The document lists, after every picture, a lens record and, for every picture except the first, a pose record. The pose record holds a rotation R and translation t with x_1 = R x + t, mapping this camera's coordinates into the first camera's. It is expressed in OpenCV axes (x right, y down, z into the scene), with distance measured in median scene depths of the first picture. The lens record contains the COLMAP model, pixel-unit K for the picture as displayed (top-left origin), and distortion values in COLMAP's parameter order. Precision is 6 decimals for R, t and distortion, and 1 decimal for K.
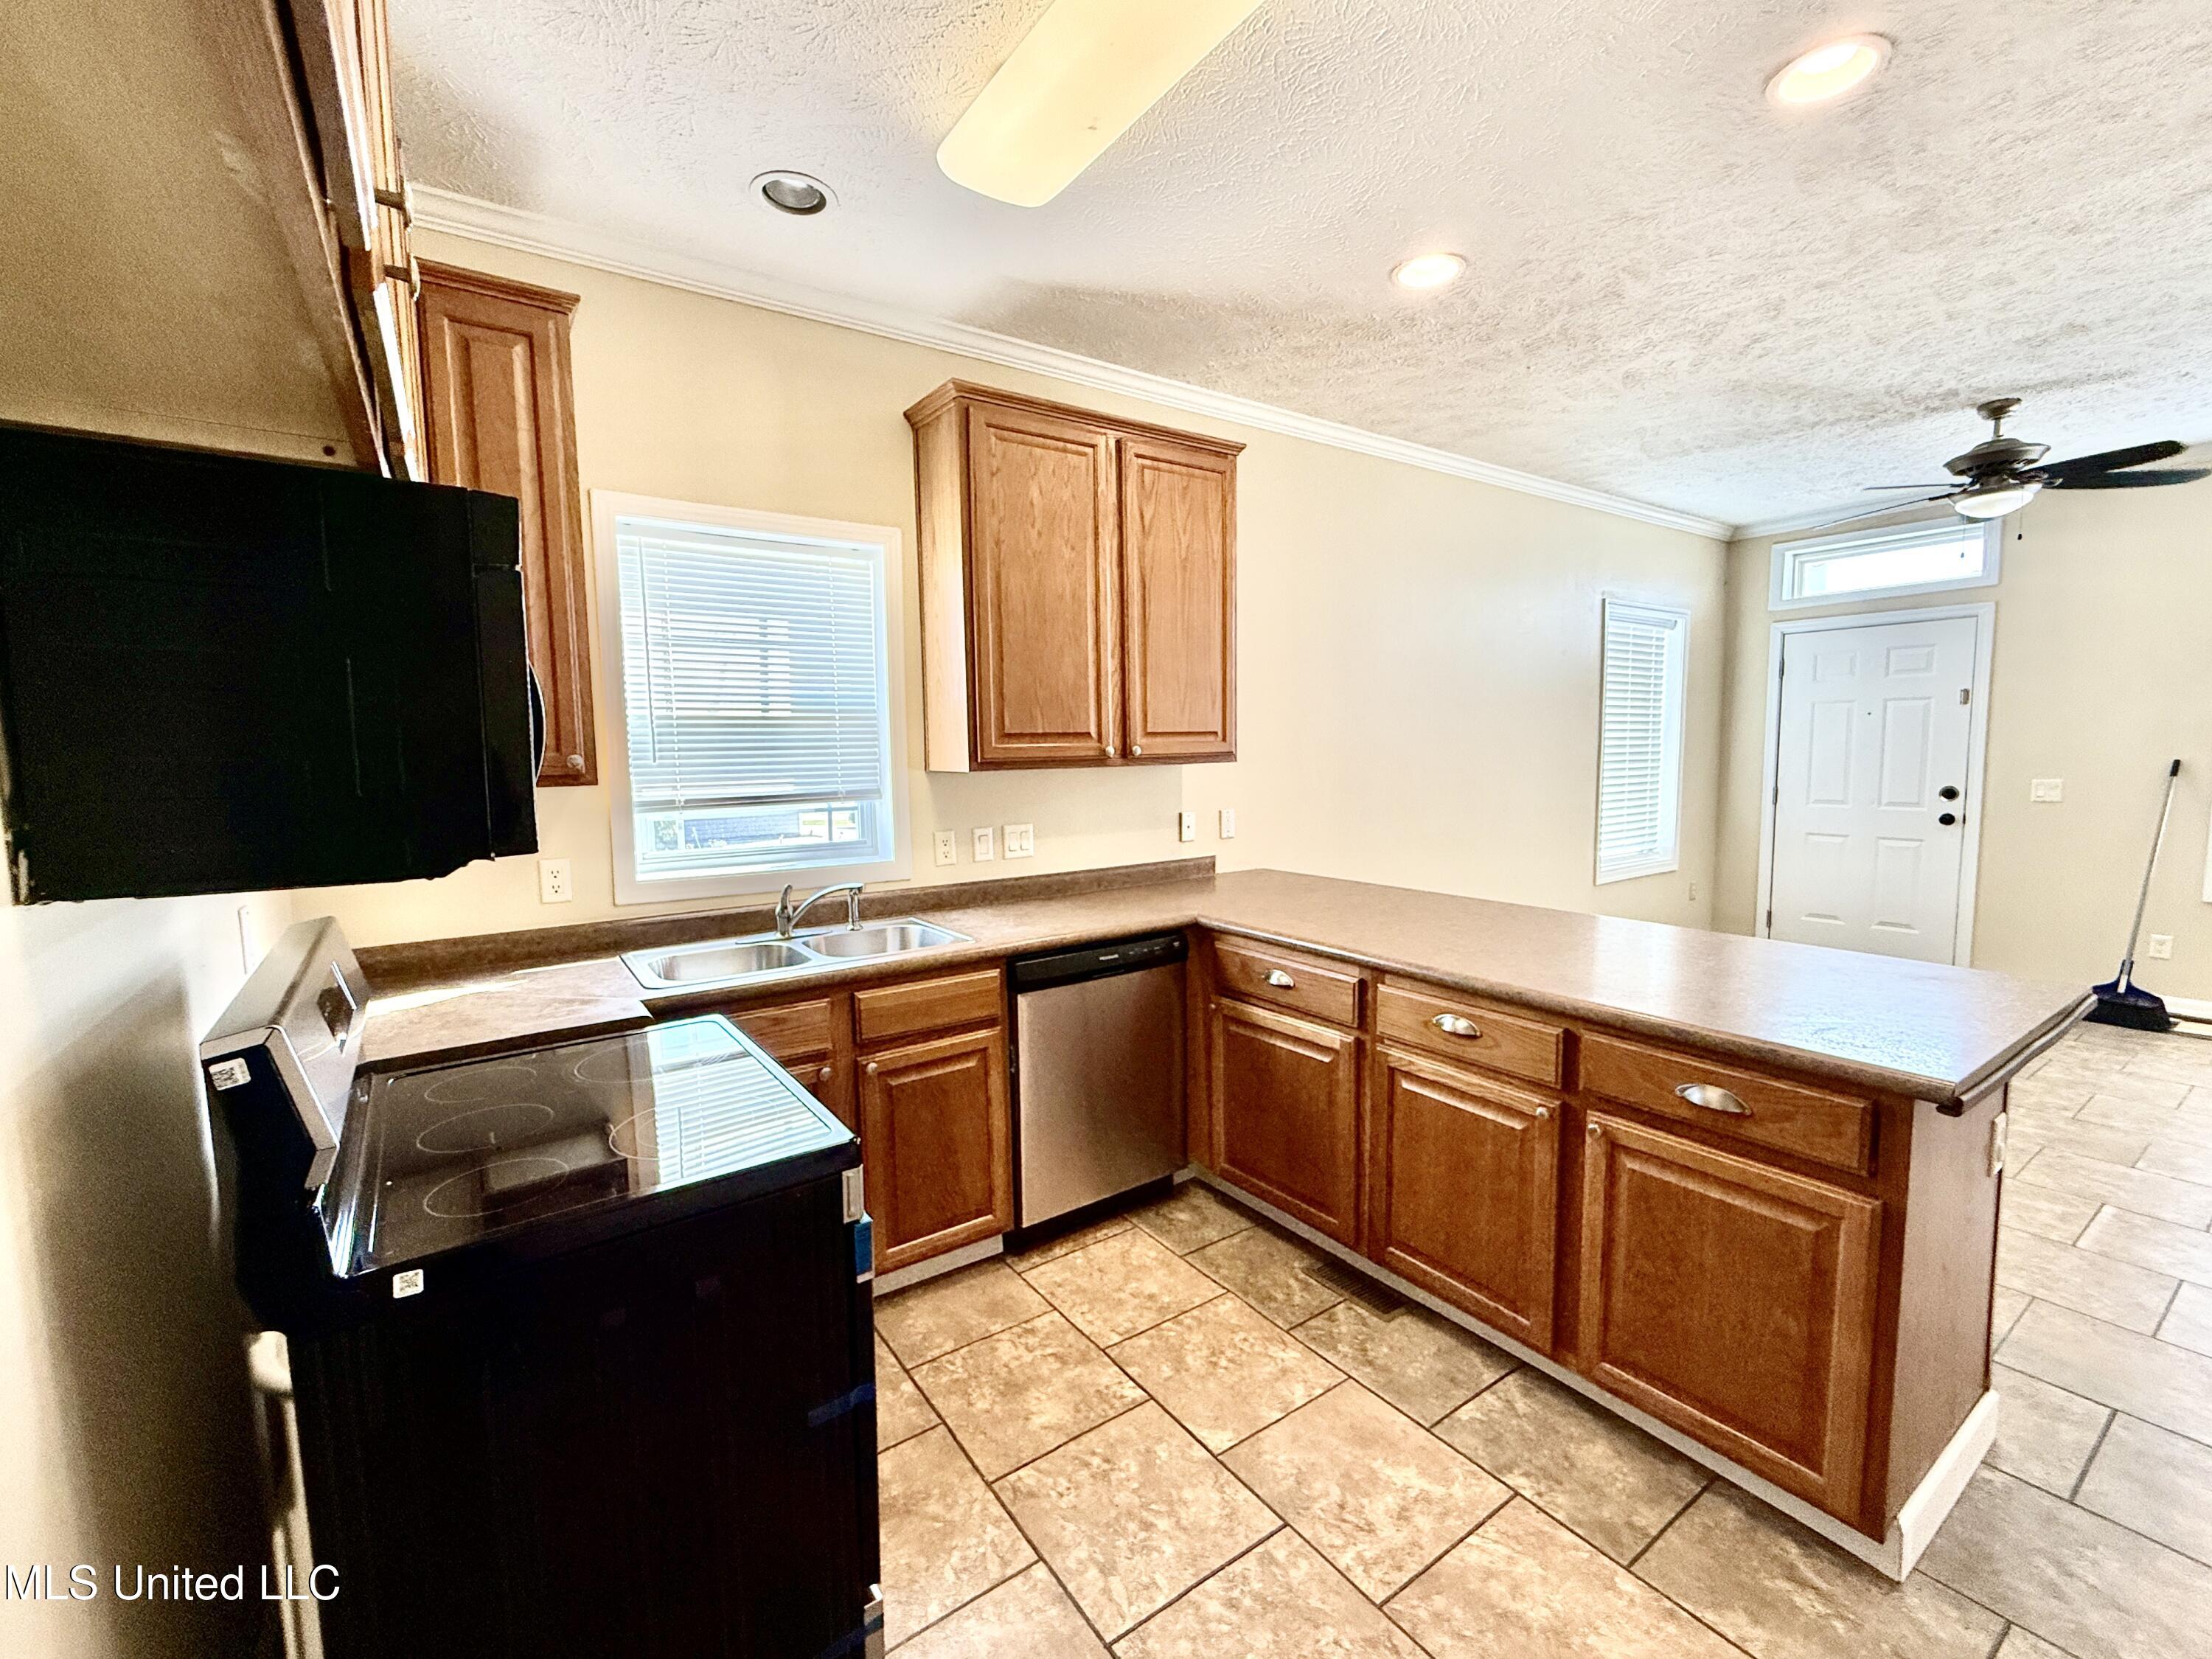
lens RADIAL K [[930.8, 0, 1106.6], [0, 930.8, 834.6], [0, 0, 1]] dist [-0.000742, 0.000514]
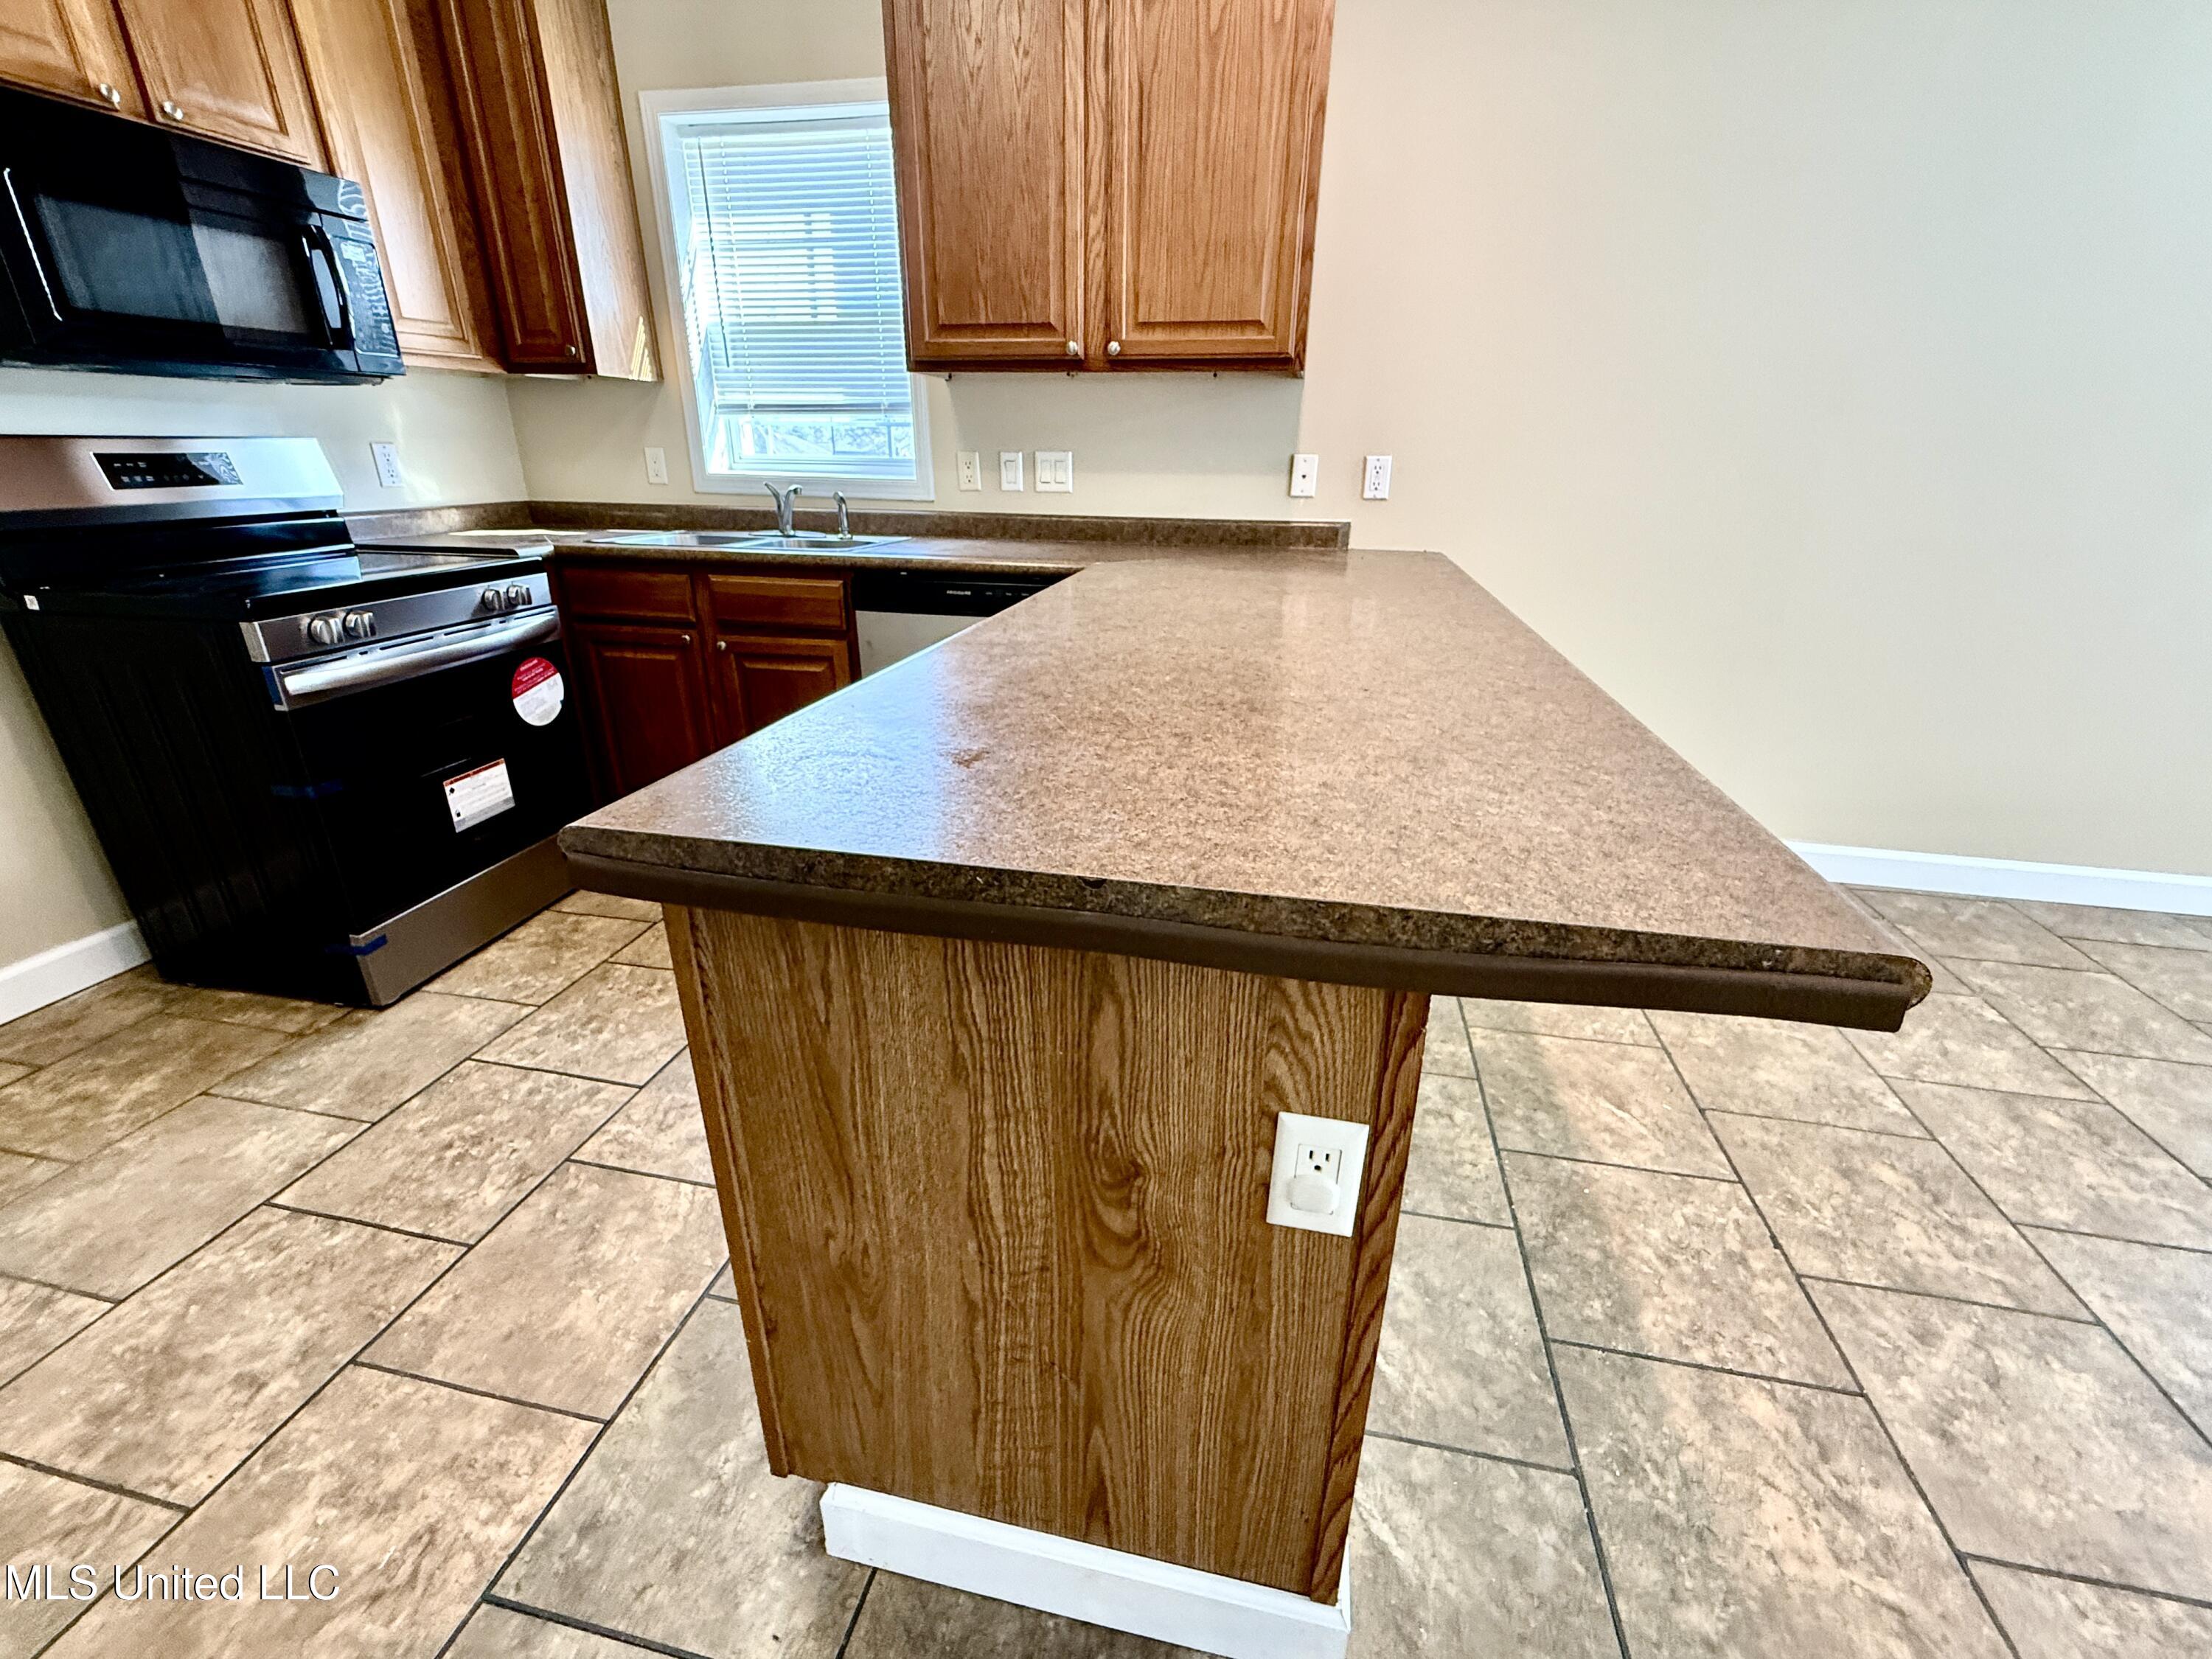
lens RADIAL K [[933.0, 0, 1107.5], [0, 933.0, 832.4], [0, 0, 1]] dist [-0.000138, -0.000028]
pose [[0.685398, 0.299059, -0.663923, 0.782557], [-0.094826, 0.940664, 0.325822, 0.043679], [0.721968, -0.160361, 0.673087, 0.470747]]
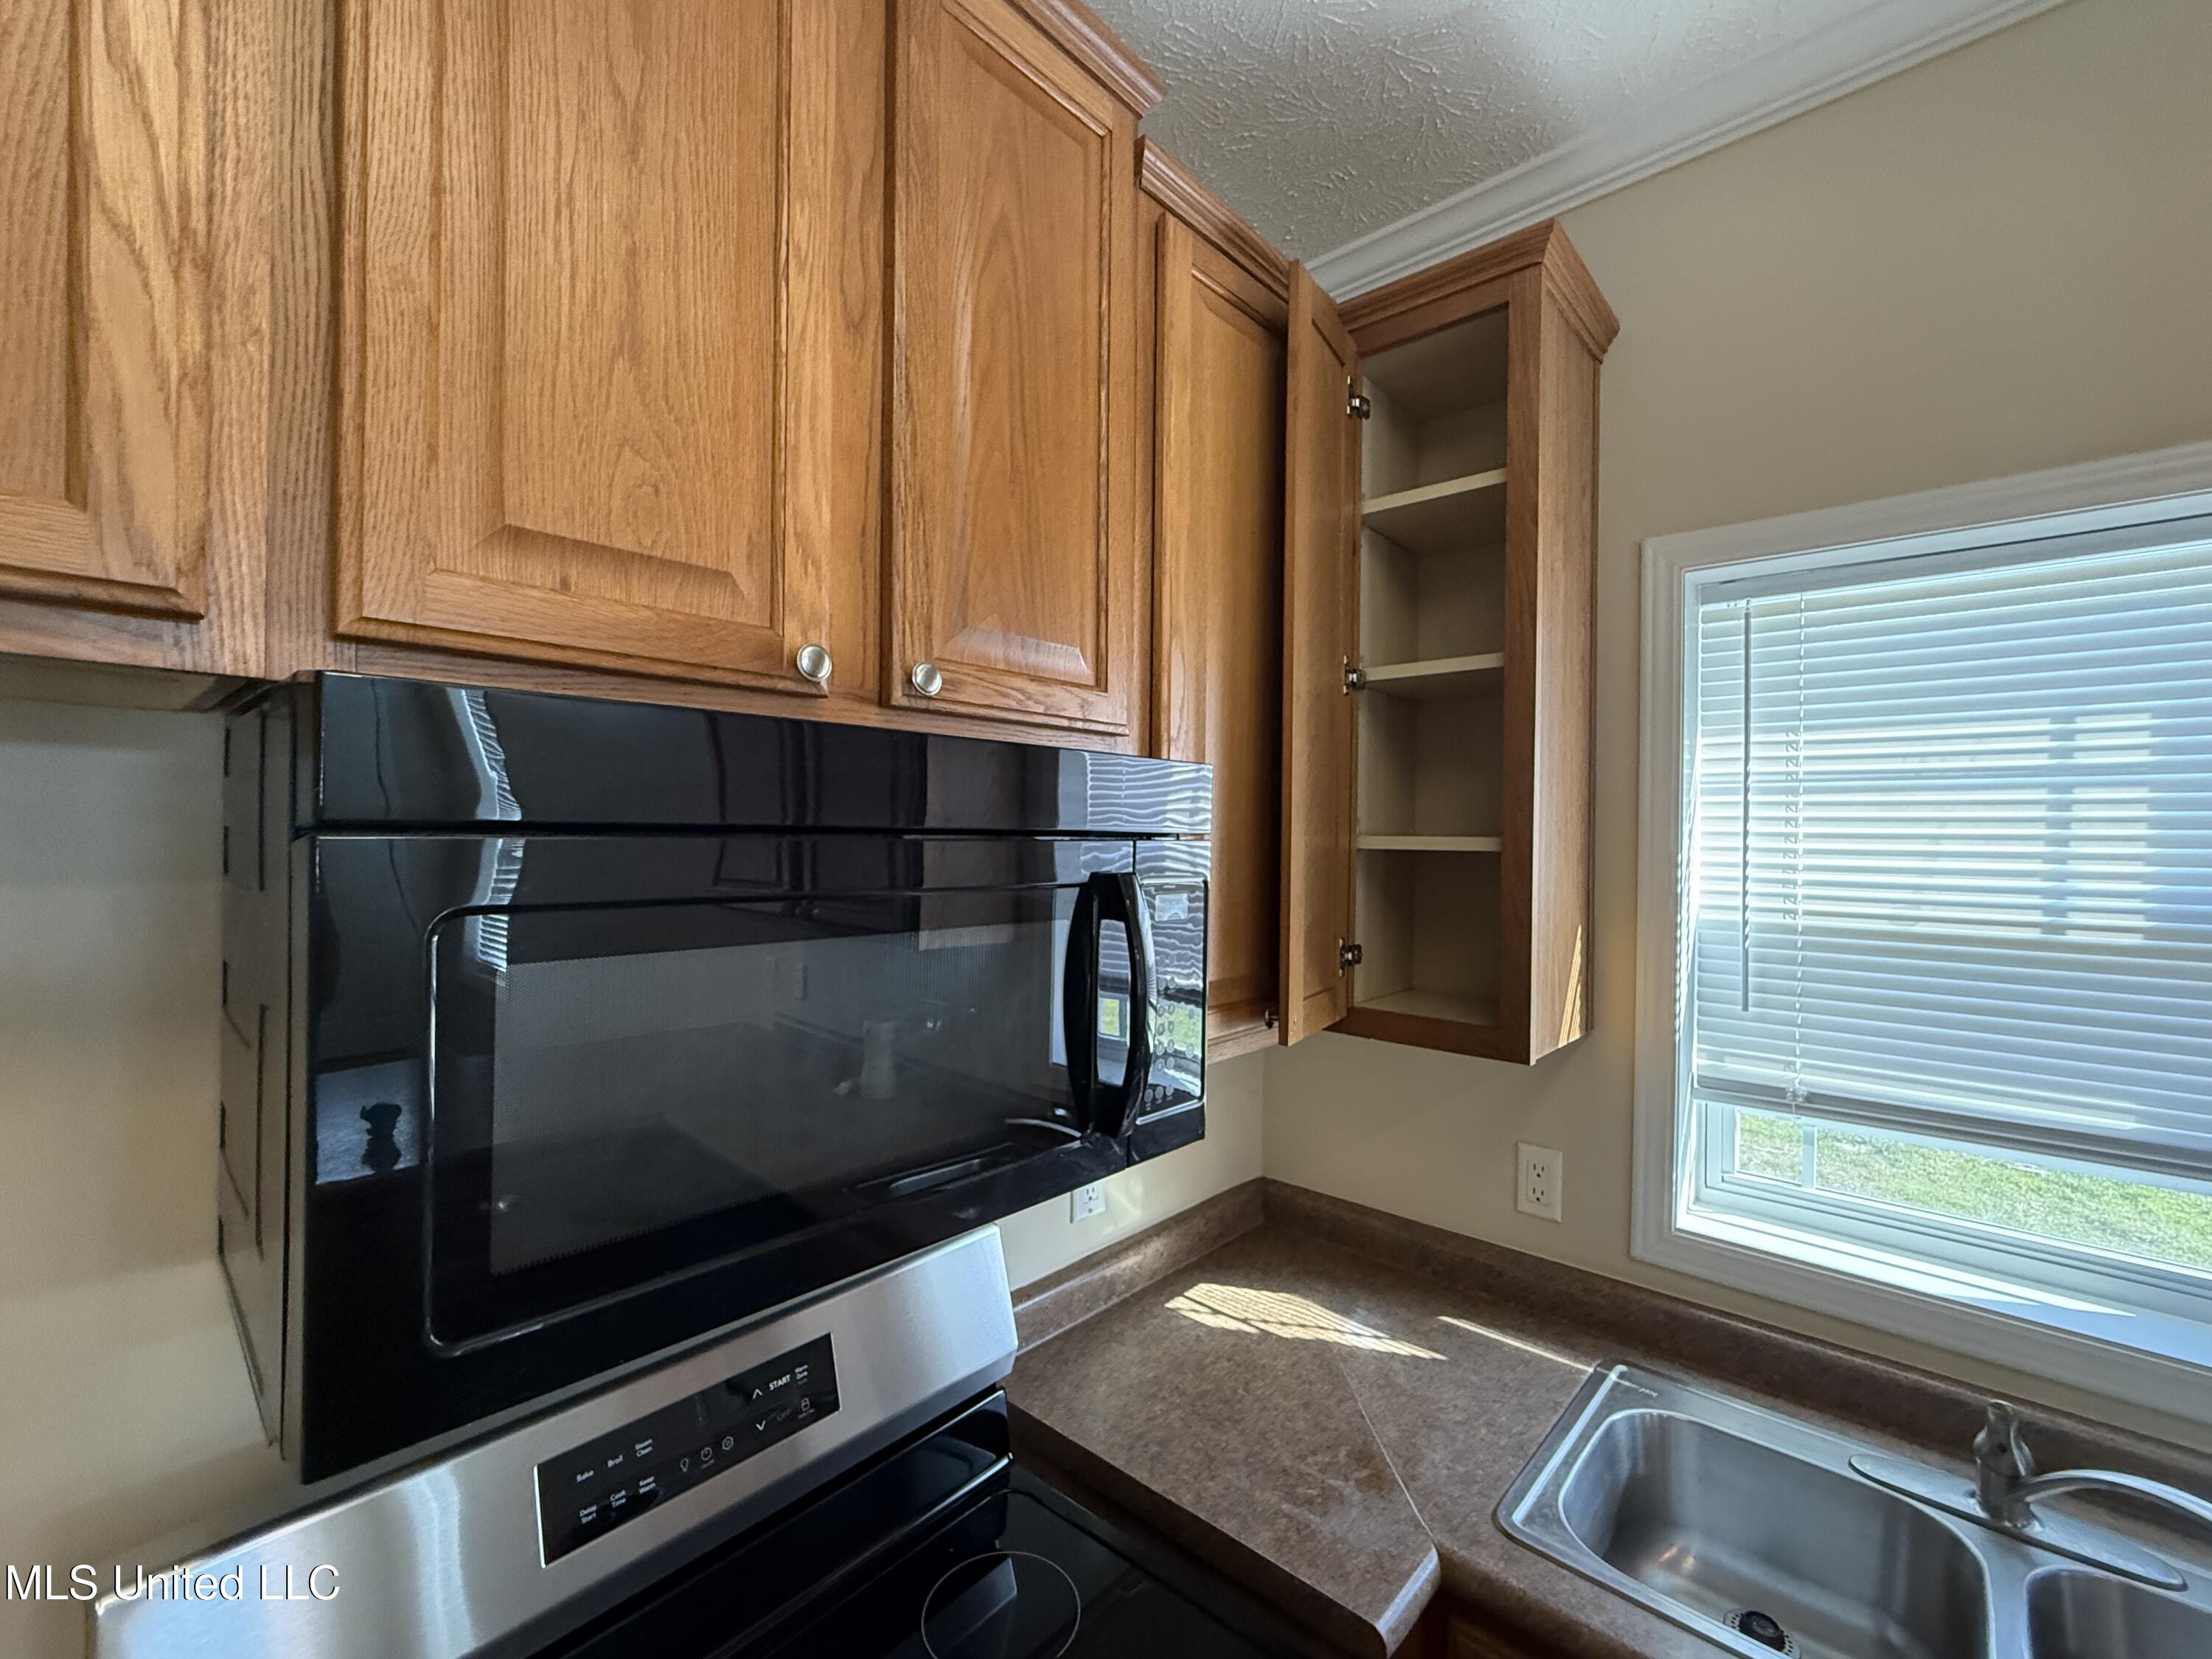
lens RADIAL K [[930.8, 0, 1106.6], [0, 930.8, 834.6], [0, 0, 1]] dist [-0.000742, 0.000514]
pose [[0.221450, 0.012678, -0.975089, -0.049627], [-0.112355, 0.993588, -0.012598, -0.131105], [0.968678, 0.112346, 0.221454, 0.519772]]
